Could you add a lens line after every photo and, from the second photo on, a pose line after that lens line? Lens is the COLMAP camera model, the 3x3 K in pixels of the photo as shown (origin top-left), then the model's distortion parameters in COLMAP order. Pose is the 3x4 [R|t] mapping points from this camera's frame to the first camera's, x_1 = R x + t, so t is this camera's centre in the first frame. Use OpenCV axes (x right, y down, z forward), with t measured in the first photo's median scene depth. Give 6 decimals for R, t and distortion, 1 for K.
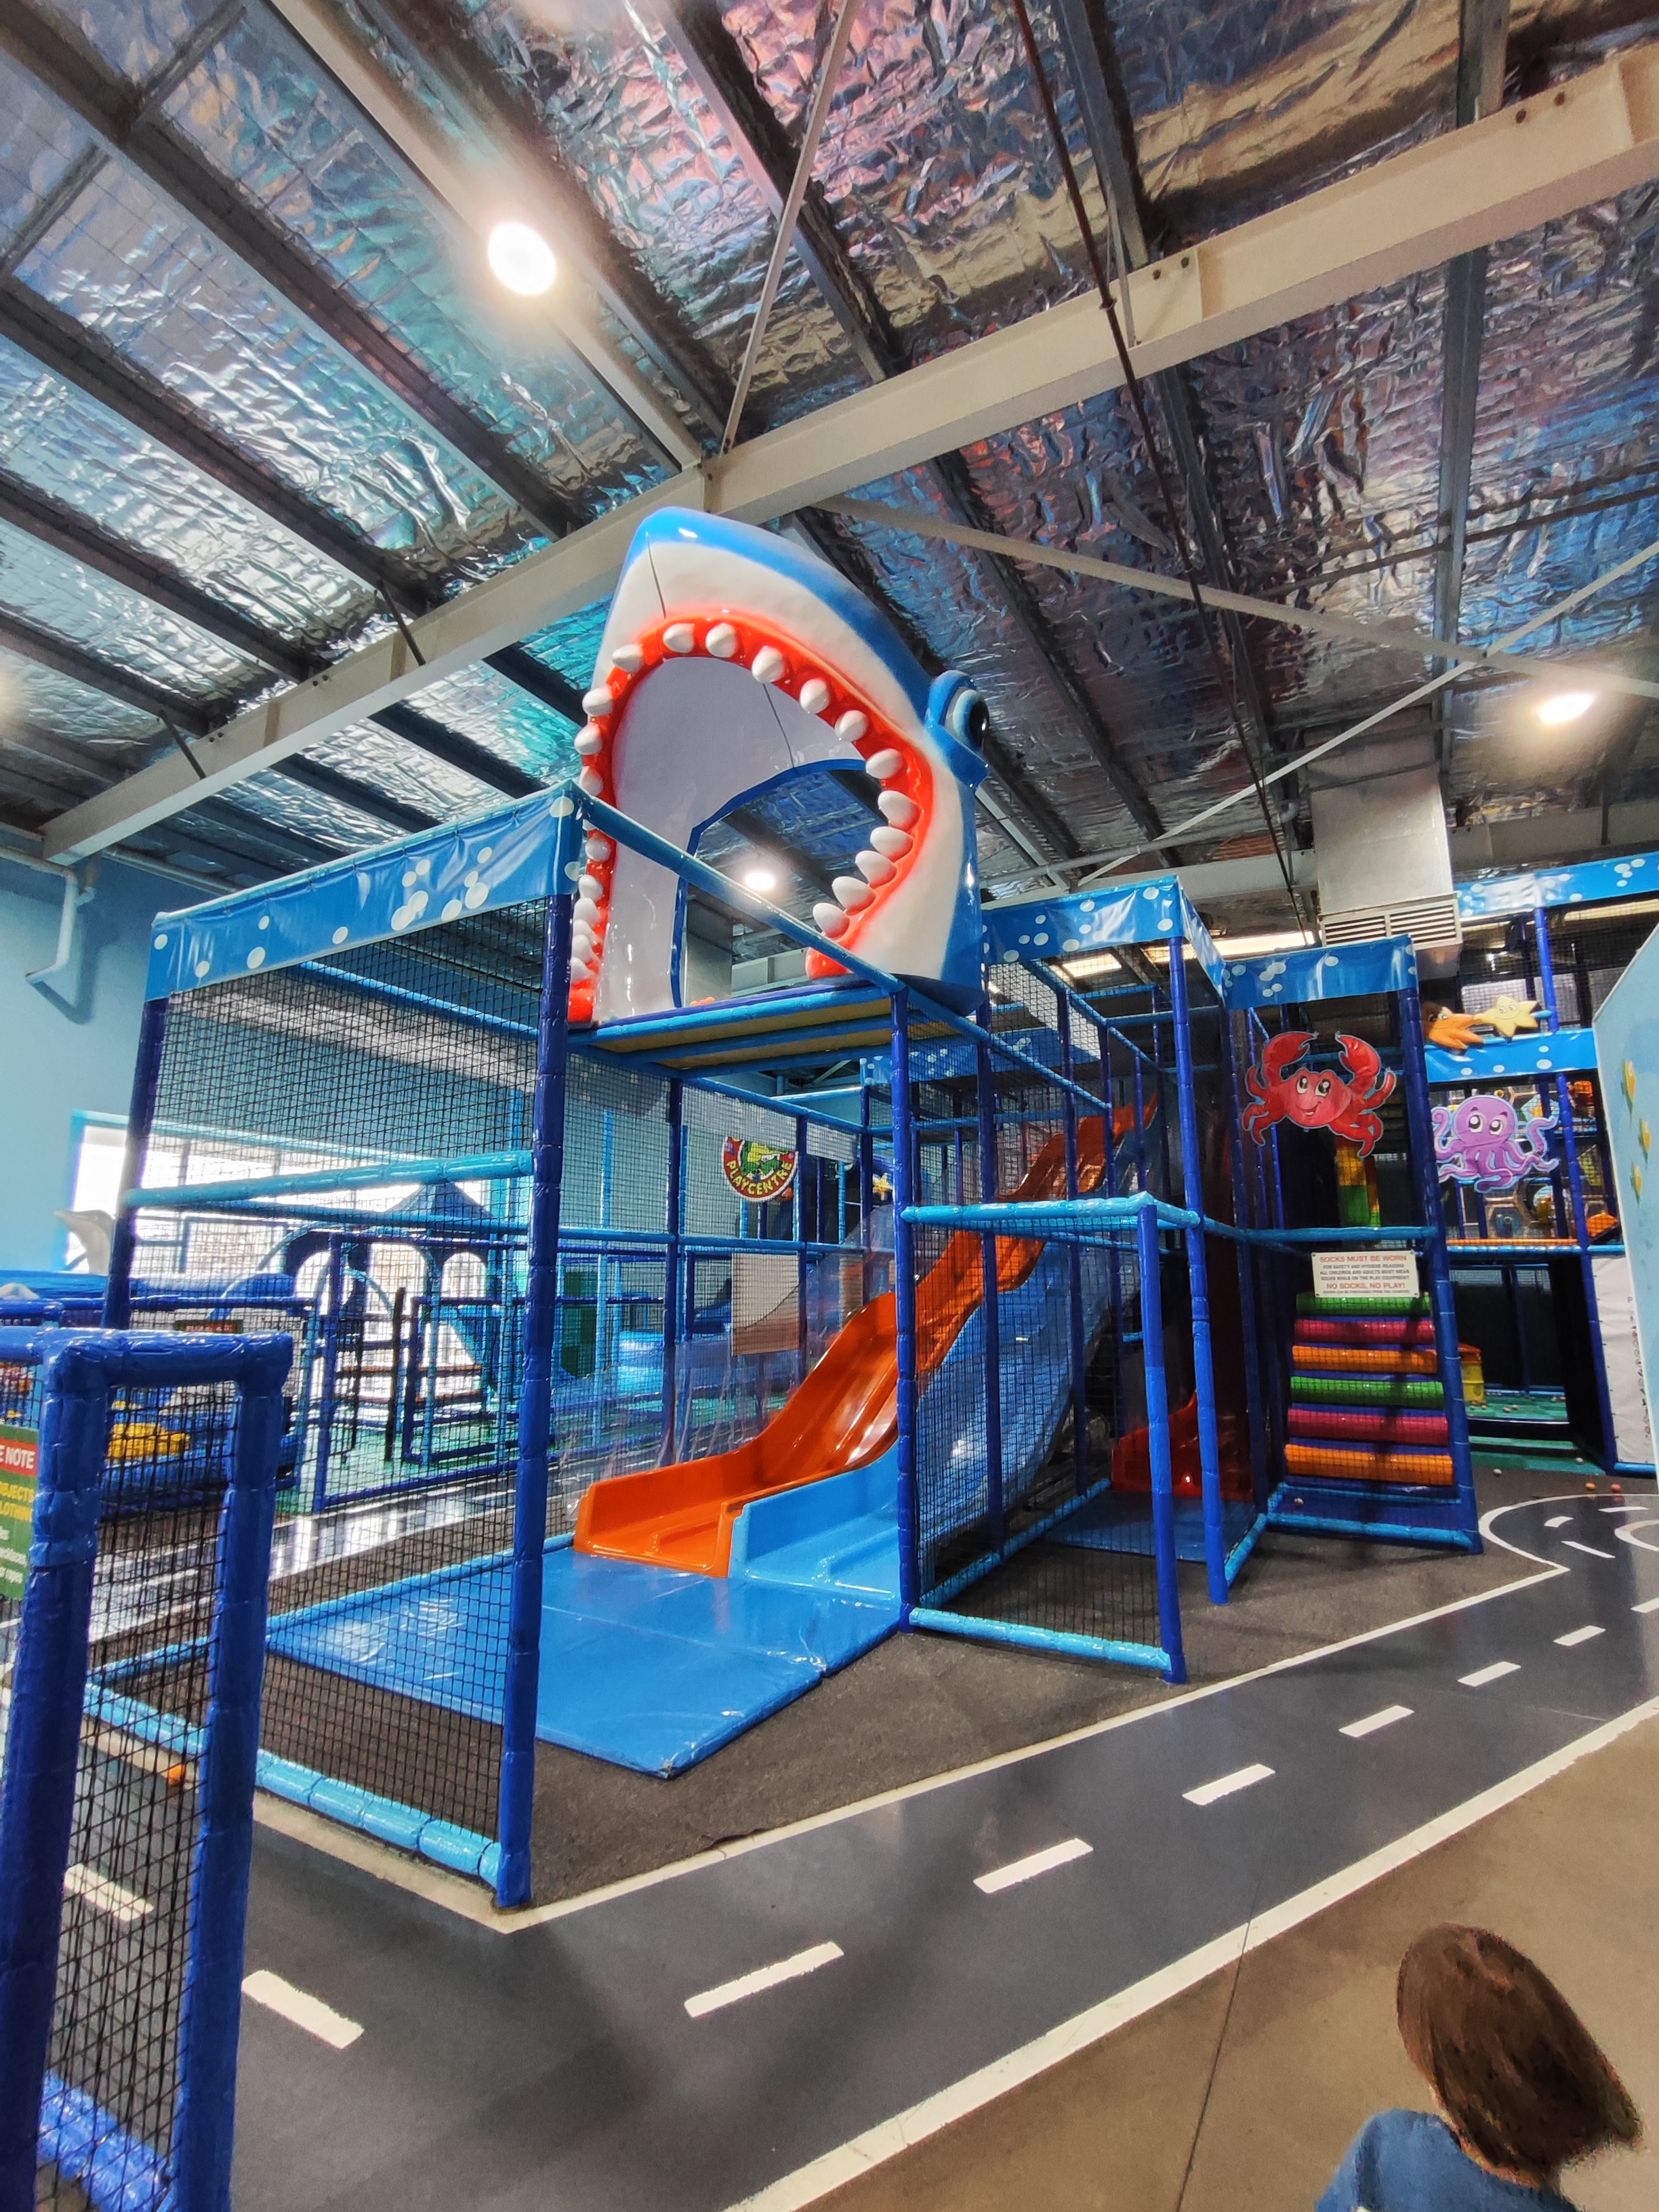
lens RADIAL K [[985.9, 0, 823.8], [0, 985.9, 1102.4], [0, 0, 1]] dist [-0.029665, 0.011602]
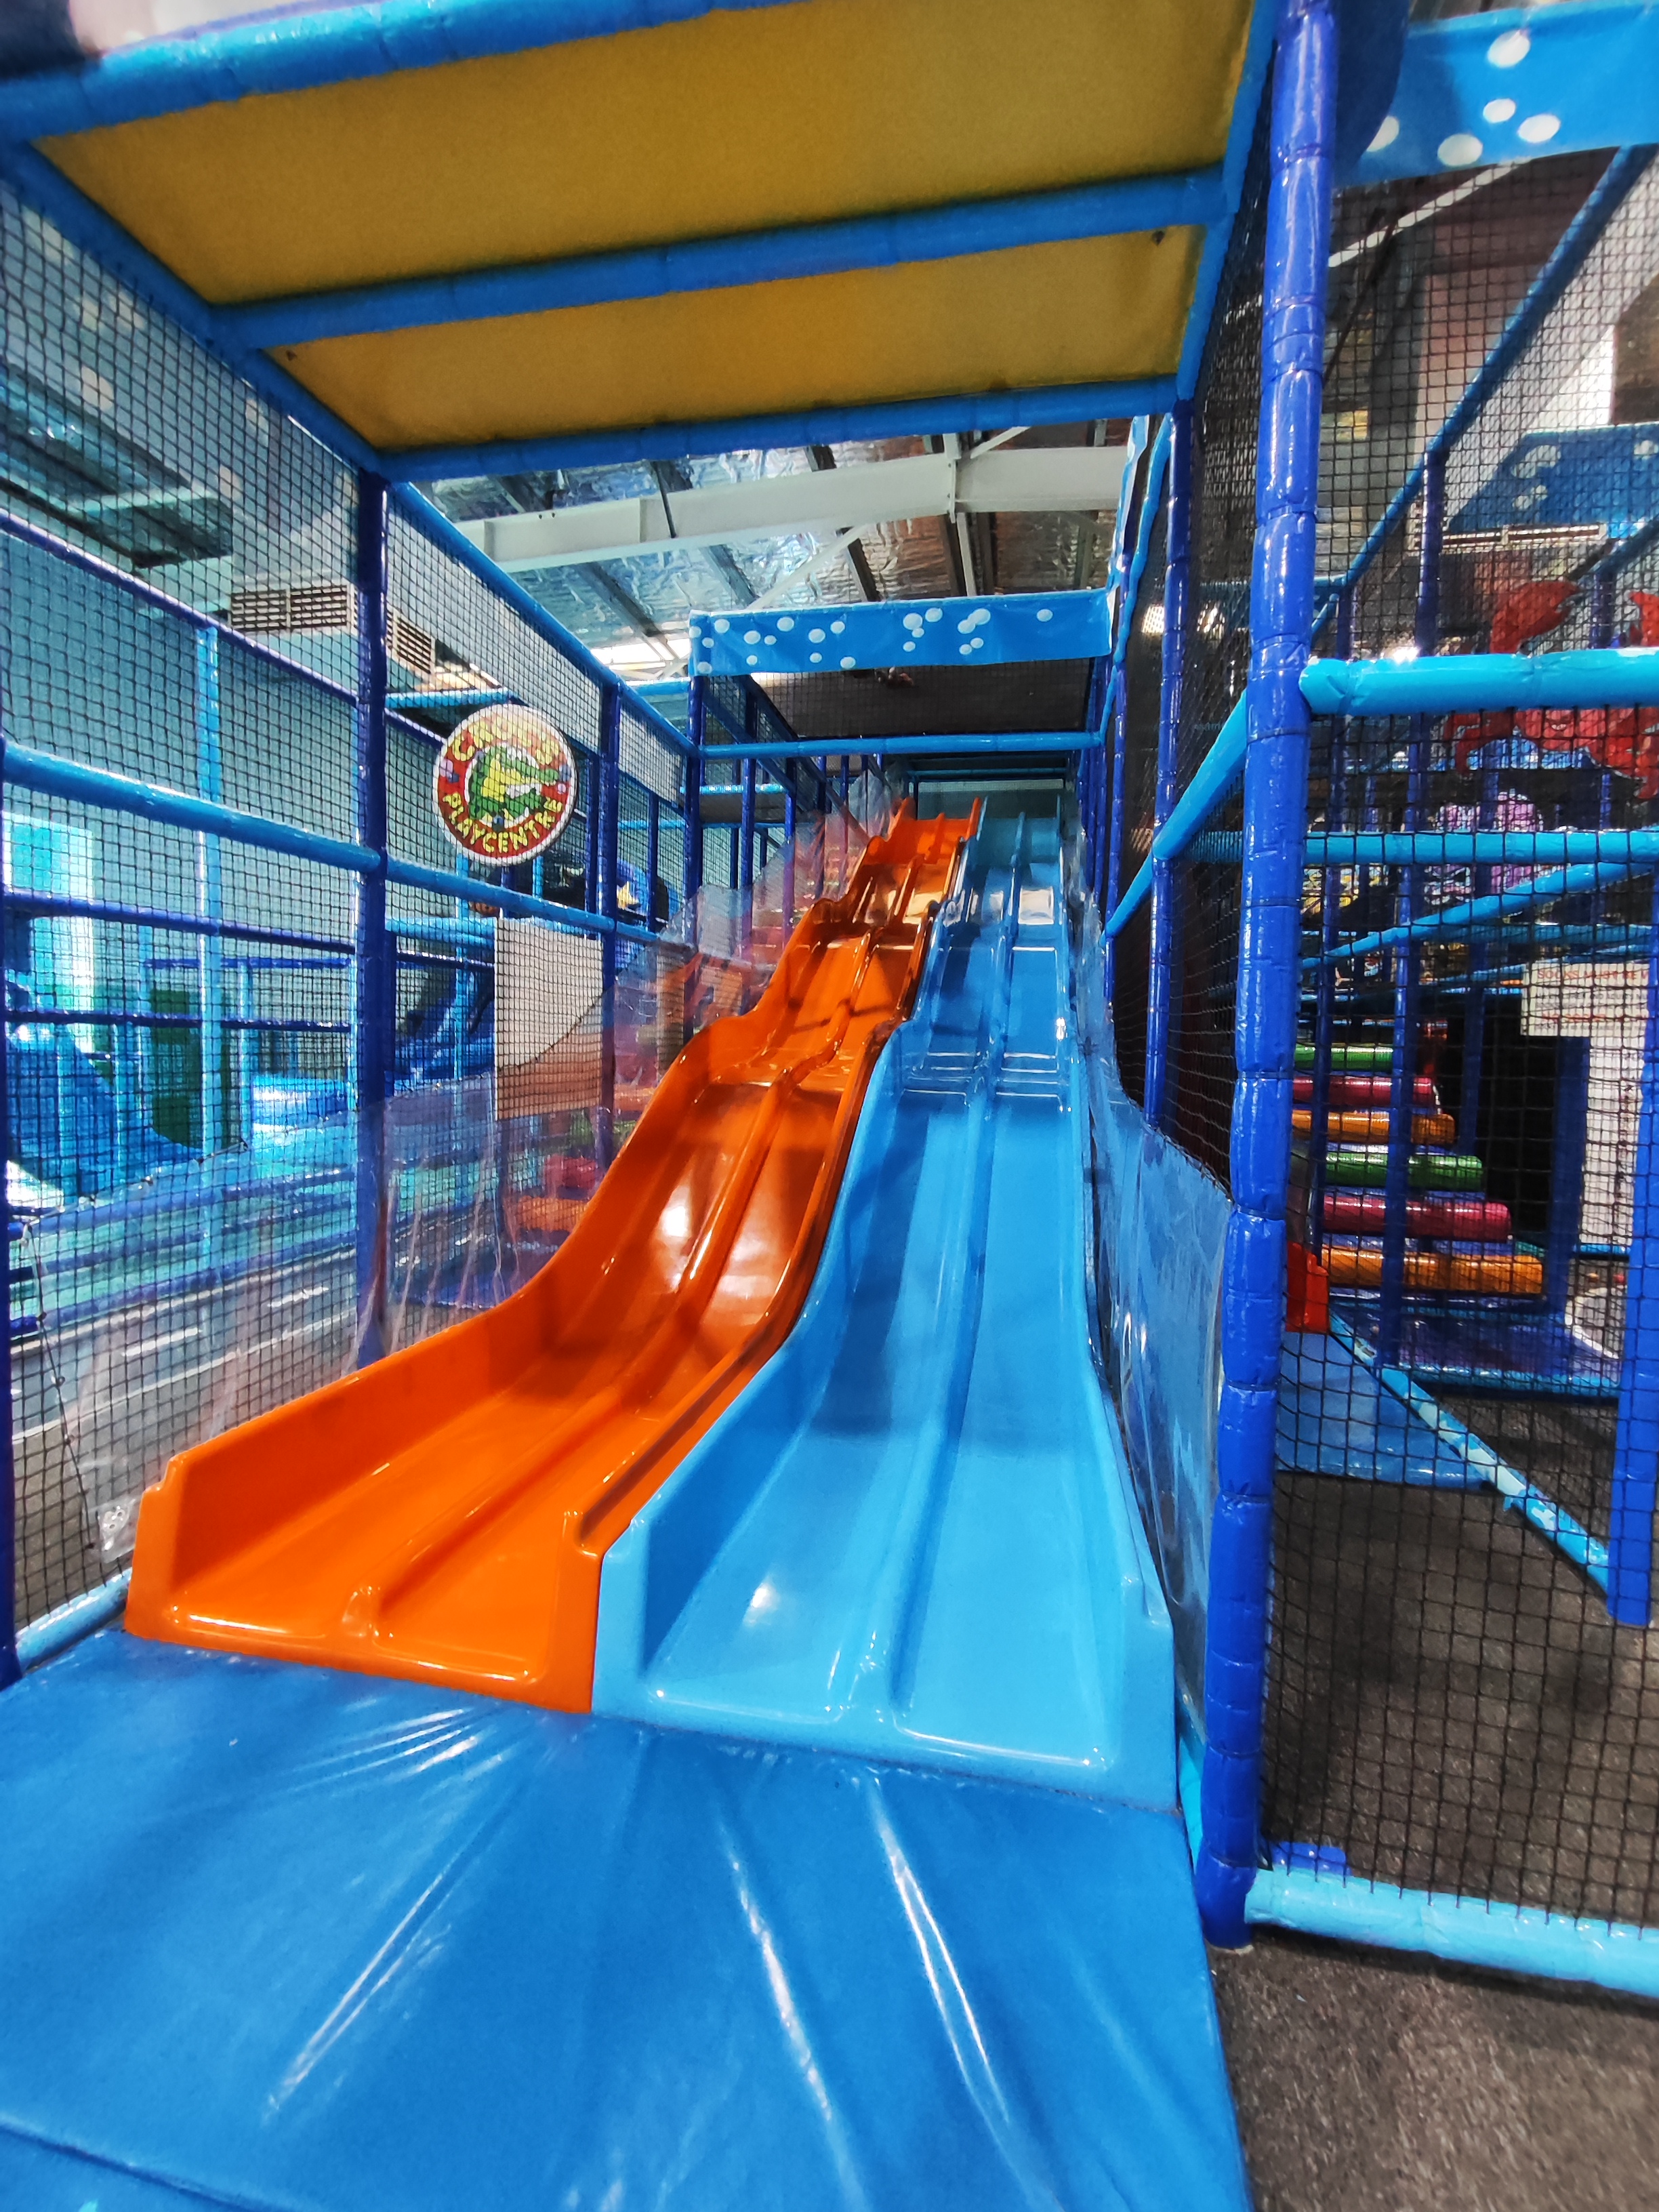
lens RADIAL K [[985.9, 0, 823.8], [0, 985.9, 1102.4], [0, 0, 1]] dist [-0.029665, 0.011602]
pose [[0.947870, 0.007447, 0.318570, -0.071751], [-0.084681, 0.969667, 0.229292, 0.090062], [-0.307200, -0.244316, 0.919749, 0.366575]]
